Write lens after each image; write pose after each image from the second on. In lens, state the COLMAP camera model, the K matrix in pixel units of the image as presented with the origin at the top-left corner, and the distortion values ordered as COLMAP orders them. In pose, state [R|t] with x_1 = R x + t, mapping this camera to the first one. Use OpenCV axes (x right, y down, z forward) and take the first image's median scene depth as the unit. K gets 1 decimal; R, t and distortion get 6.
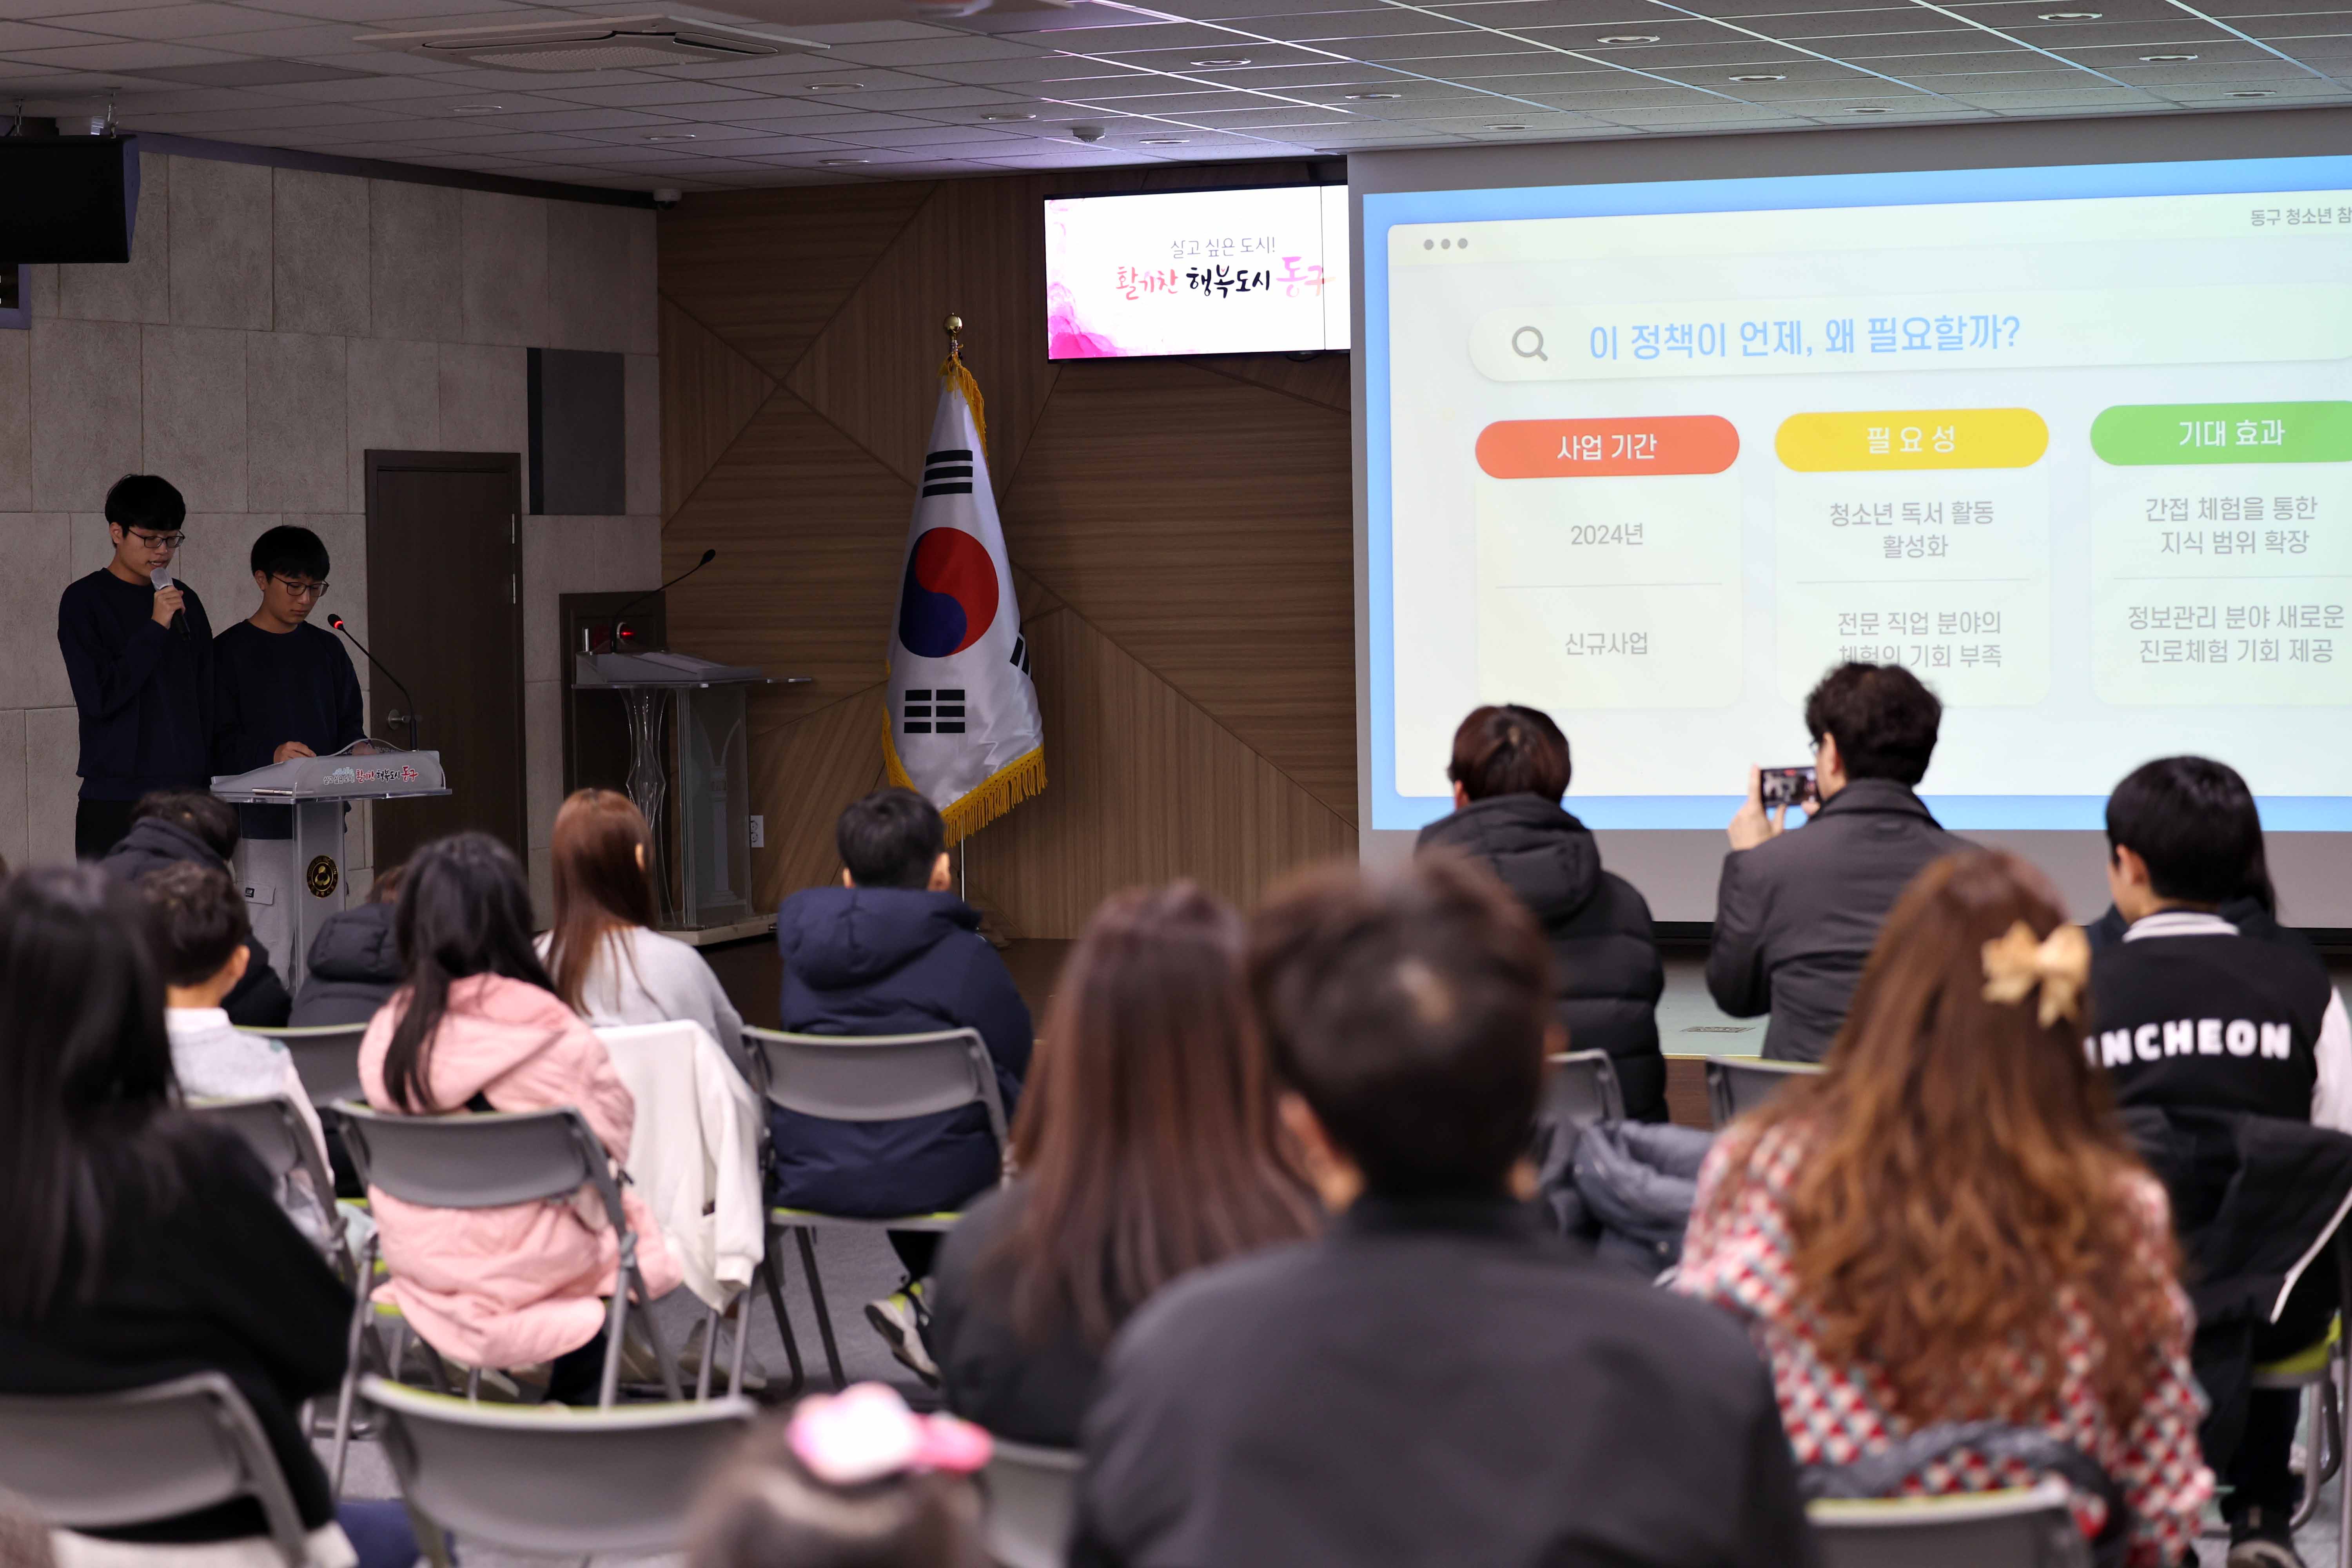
lens RADIAL K [[5017.4, 0, 1176.0], [0, 5017.4, 784.0], [0, 0, 1]] dist [-0.211689, -0.203603]
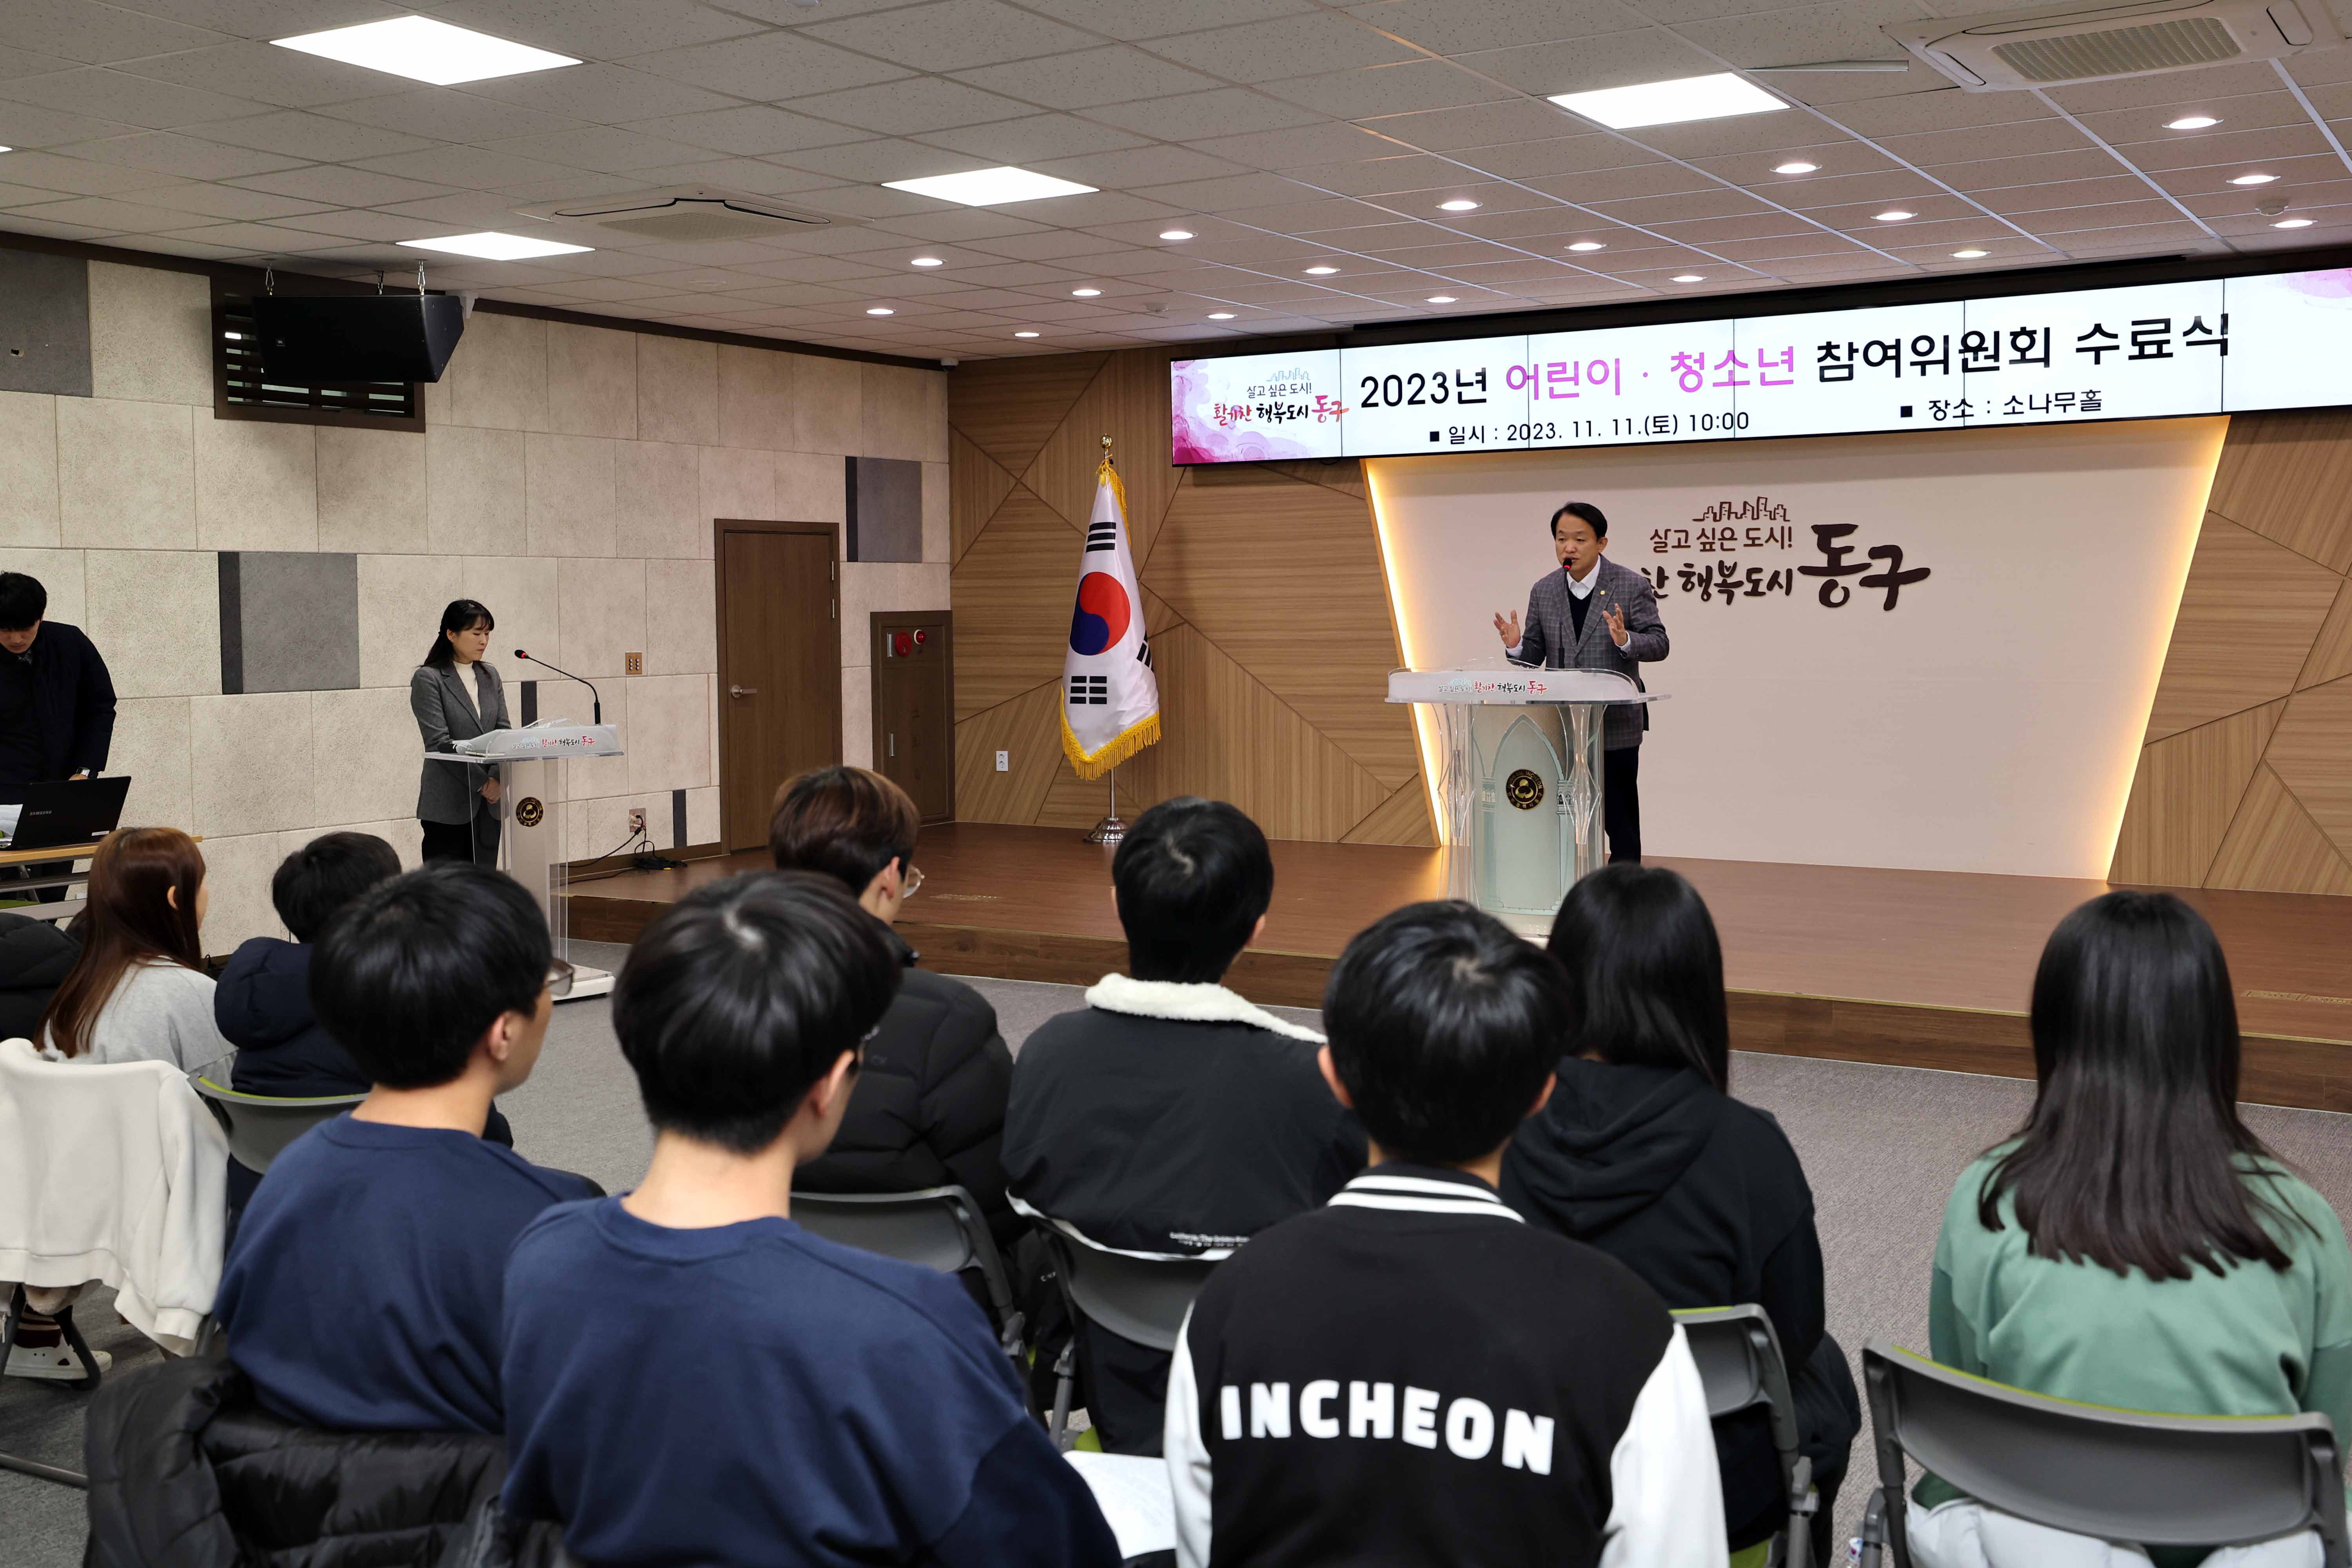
lens RADIAL K [[2322.9, 0, 1179.6], [0, 2322.9, 718.2], [0, 0, 1]] dist [0.027288, 0.084574]
pose [[0.989489, 0.014379, -0.143890, 0.085701], [-0.012880, 0.999853, 0.011342, -0.014630], [0.144032, -0.009369, 0.989529, 0.296228]]
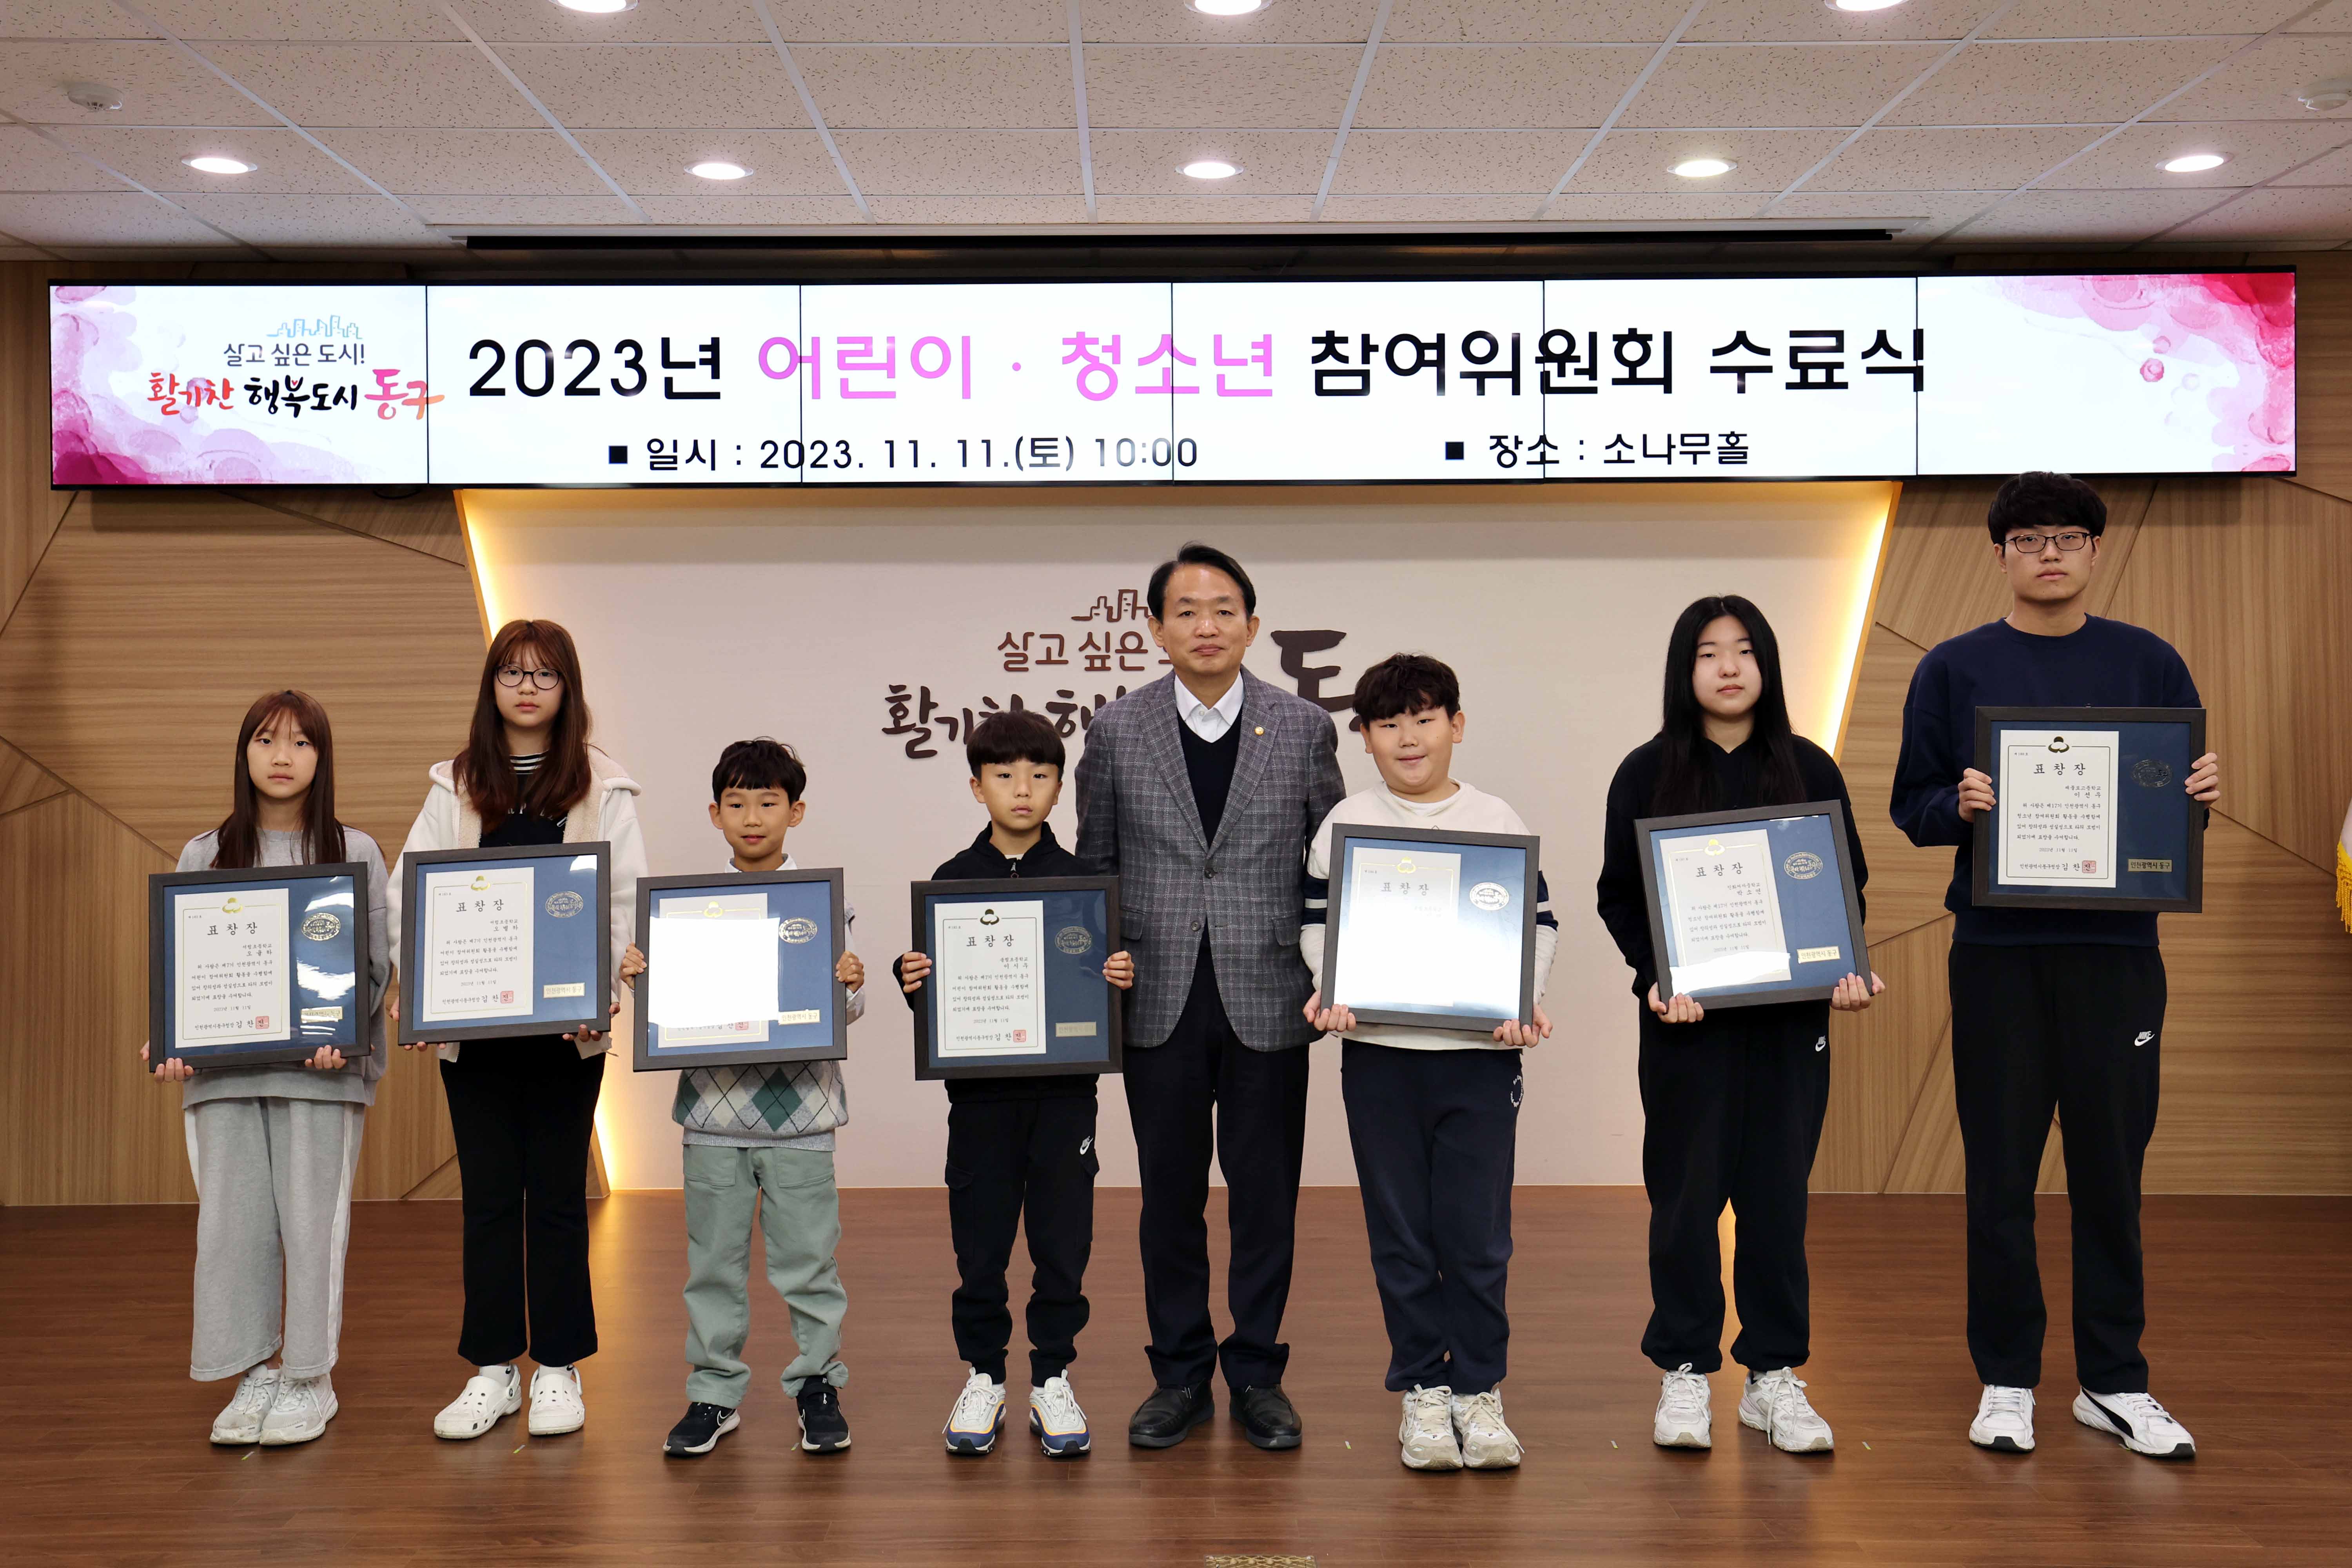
lens RADIAL K [[2099.6, 0, 1176.9], [0, 2099.6, 698.3], [0, 0, 1]] dist [0.004860, 0.078258]
pose [[0.916744, 0.020837, 0.398931, 0.005398], [0.005772, 0.997843, -0.065384, -0.028652], [-0.399433, 0.062243, 0.914647, 0.648968]]
